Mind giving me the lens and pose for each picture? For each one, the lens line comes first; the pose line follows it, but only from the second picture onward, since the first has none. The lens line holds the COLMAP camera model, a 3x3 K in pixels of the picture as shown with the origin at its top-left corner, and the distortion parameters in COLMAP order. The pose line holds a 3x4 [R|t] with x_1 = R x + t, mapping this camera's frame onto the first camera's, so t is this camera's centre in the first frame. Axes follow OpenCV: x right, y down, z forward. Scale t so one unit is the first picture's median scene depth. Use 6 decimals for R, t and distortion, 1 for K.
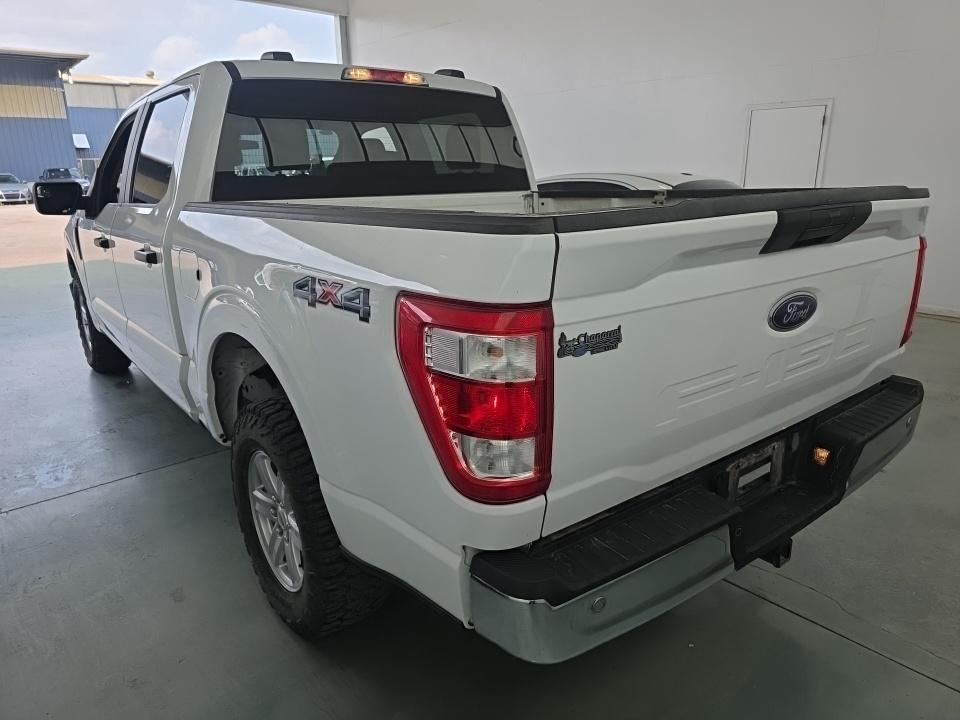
lens RADIAL K [[650.3, 0, 480.0], [0, 650.3, 360.0], [0, 0, 1]] dist [0.029248, -0.001657]
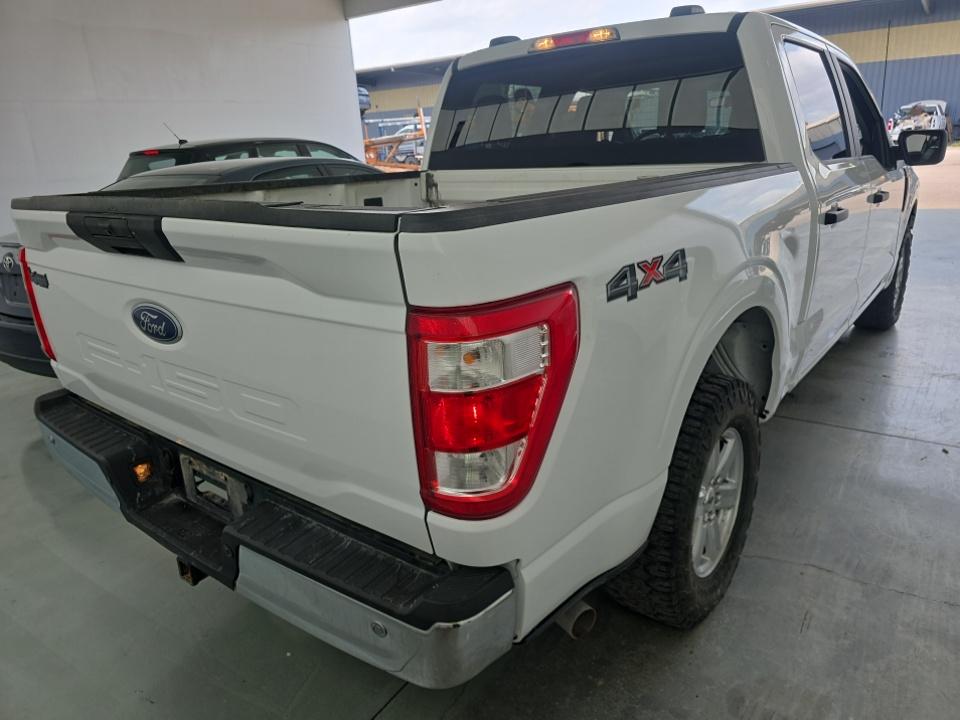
lens RADIAL K [[671.9, 0, 480.0], [0, 671.9, 360.0], [0, 0, 1]] dist [0.007282, 0.001677]
pose [[0.222908, 0.304798, -0.925964, 1.282292], [-0.228912, 0.939670, 0.254204, -0.323594], [0.947582, 0.155300, 0.279232, 1.007378]]
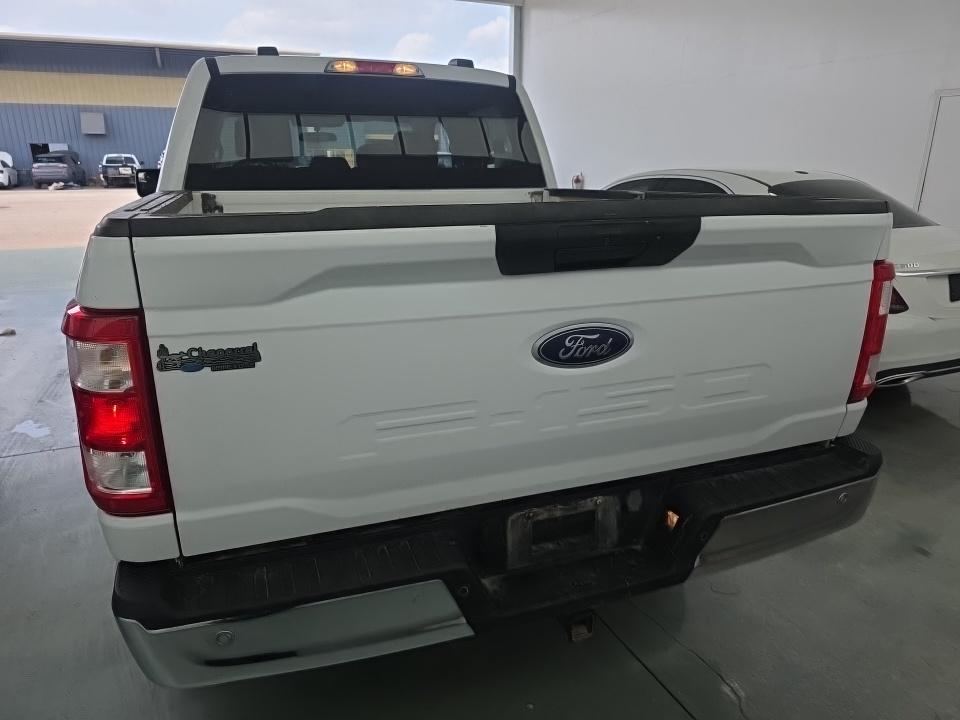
lens RADIAL K [[643.9, 0, 480.5], [0, 643.9, 364.2], [0, 0, 1]] dist [0.084411, -0.093031]
pose [[0.951336, 0.106299, -0.289242, 0.508894], [-0.100551, 0.994326, 0.034706, -0.056466], [0.291291, -0.003934, 0.956627, 0.146283]]
